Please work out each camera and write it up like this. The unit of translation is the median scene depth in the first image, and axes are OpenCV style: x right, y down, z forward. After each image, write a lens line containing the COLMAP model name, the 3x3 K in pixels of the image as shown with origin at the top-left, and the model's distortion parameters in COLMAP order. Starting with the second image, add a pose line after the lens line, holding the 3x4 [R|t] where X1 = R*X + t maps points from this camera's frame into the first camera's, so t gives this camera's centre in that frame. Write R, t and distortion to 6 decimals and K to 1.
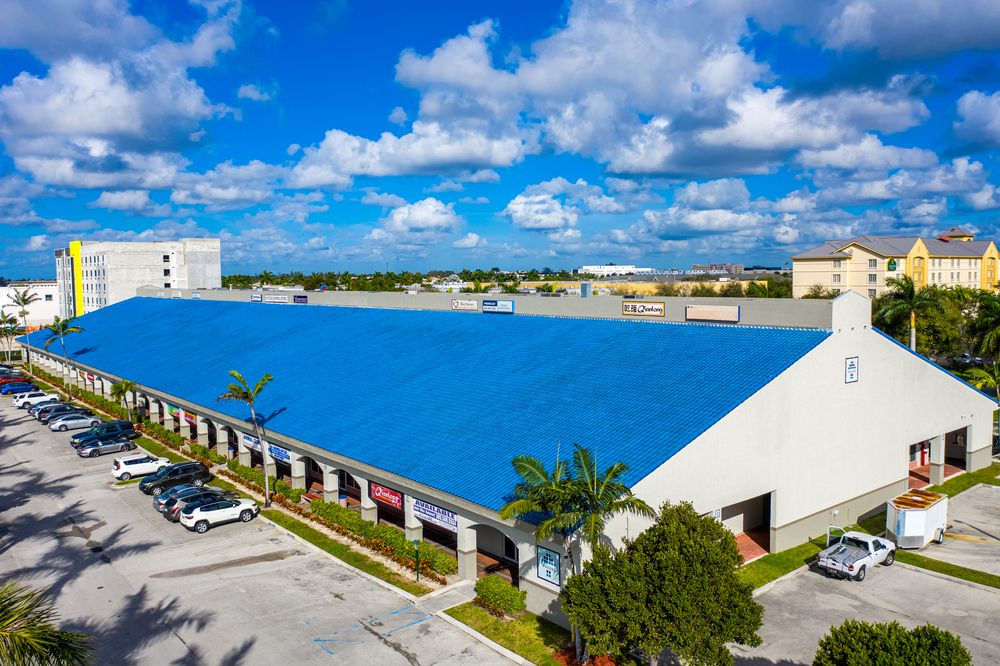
lens RADIAL K [[784.6, 0, 500.0], [0, 784.6, 333.0], [0, 0, 1]] dist [-0.012494, 0.003850]
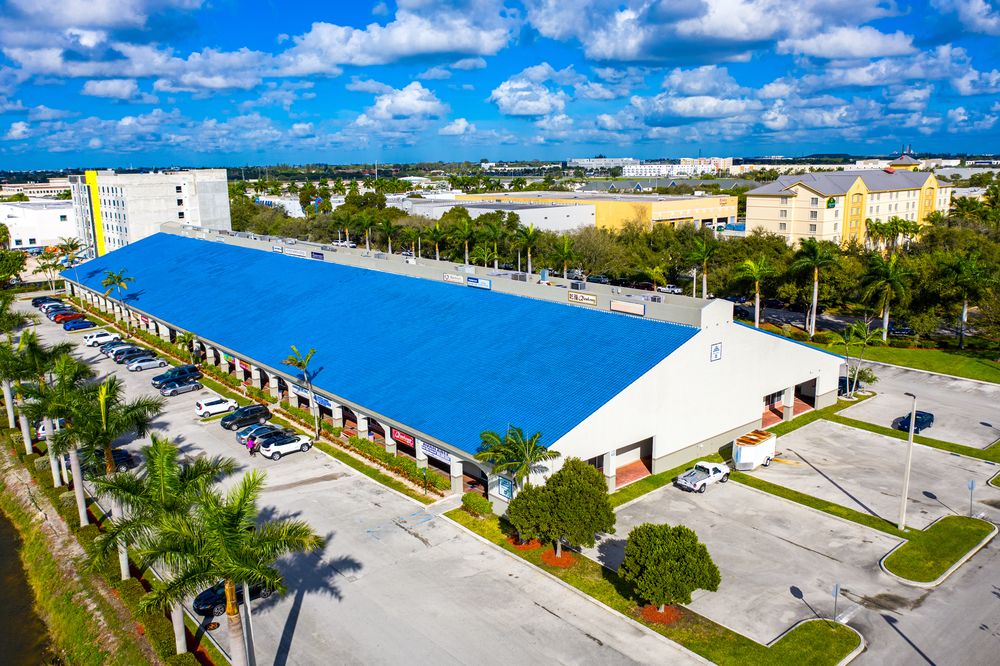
lens RADIAL K [[784.6, 0, 500.0], [0, 784.6, 333.0], [0, 0, 1]] dist [-0.012494, 0.003850]
pose [[0.999910, -0.005041, 0.012398, 0.022678], [0.003254, 0.990125, 0.140149, -0.191308], [-0.012983, -0.140096, 0.990053, -0.441532]]
